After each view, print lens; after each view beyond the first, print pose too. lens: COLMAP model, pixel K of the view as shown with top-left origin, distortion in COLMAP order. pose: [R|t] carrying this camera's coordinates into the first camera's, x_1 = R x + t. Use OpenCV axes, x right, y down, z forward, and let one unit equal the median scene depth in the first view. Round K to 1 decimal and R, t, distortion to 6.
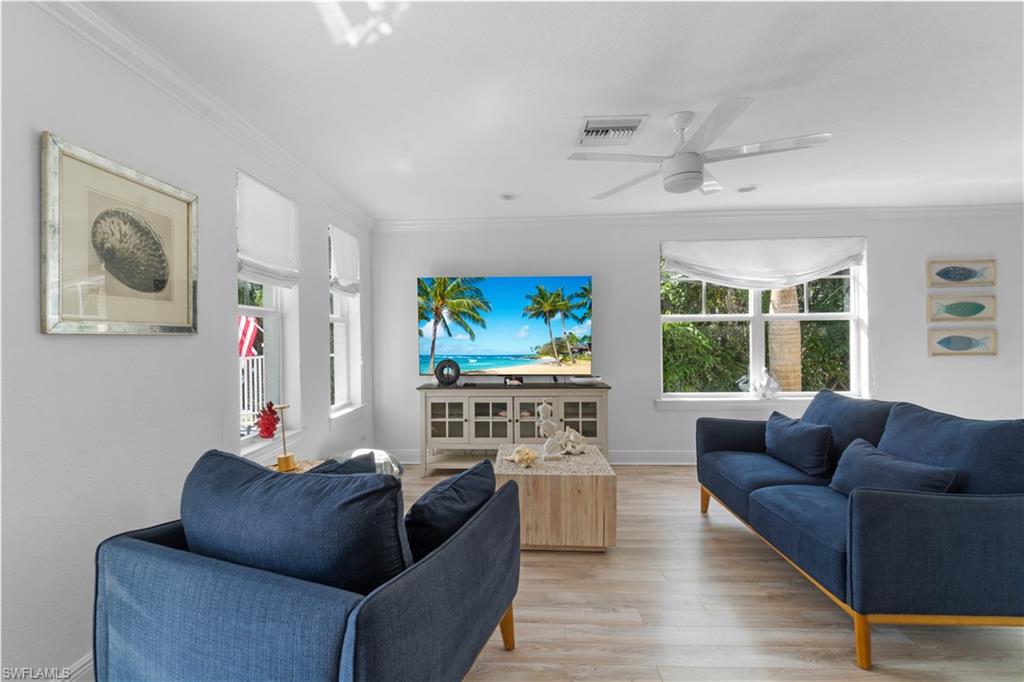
lens RADIAL K [[440.5, 0, 505.3], [0, 440.5, 299.6], [0, 0, 1]] dist [0.000966, 0.000239]
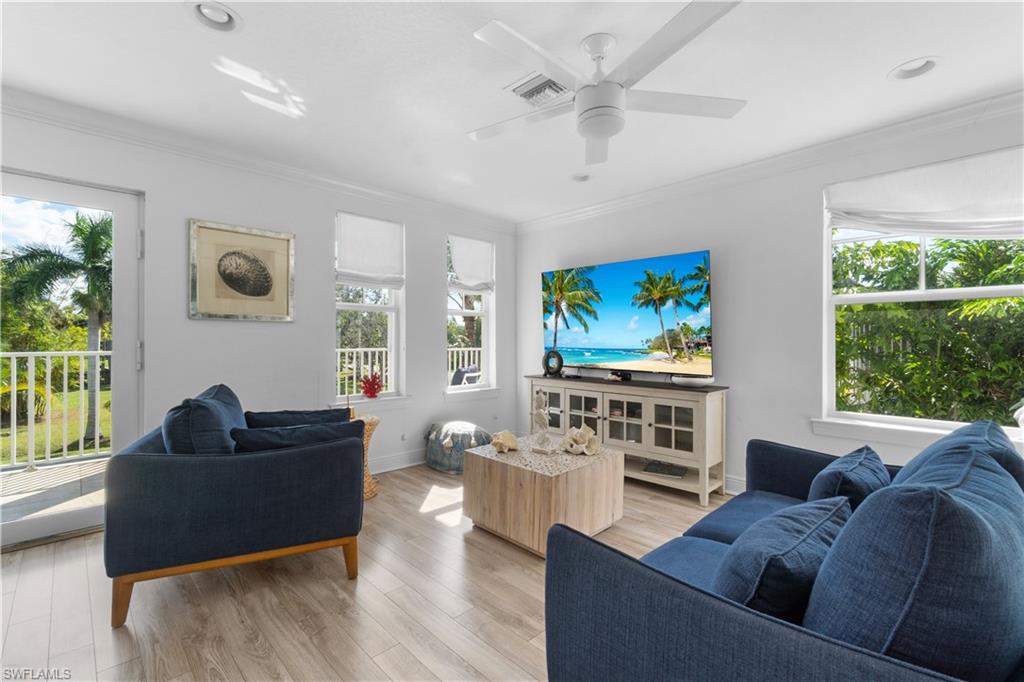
lens RADIAL K [[440.5, 0, 505.3], [0, 440.5, 299.6], [0, 0, 1]] dist [0.000966, 0.000239]
pose [[0.738321, -0.050132, -0.672584, 0.456682], [0.046096, 0.998653, -0.023835, 0.034940], [0.672873, -0.013405, 0.739637, 0.164871]]
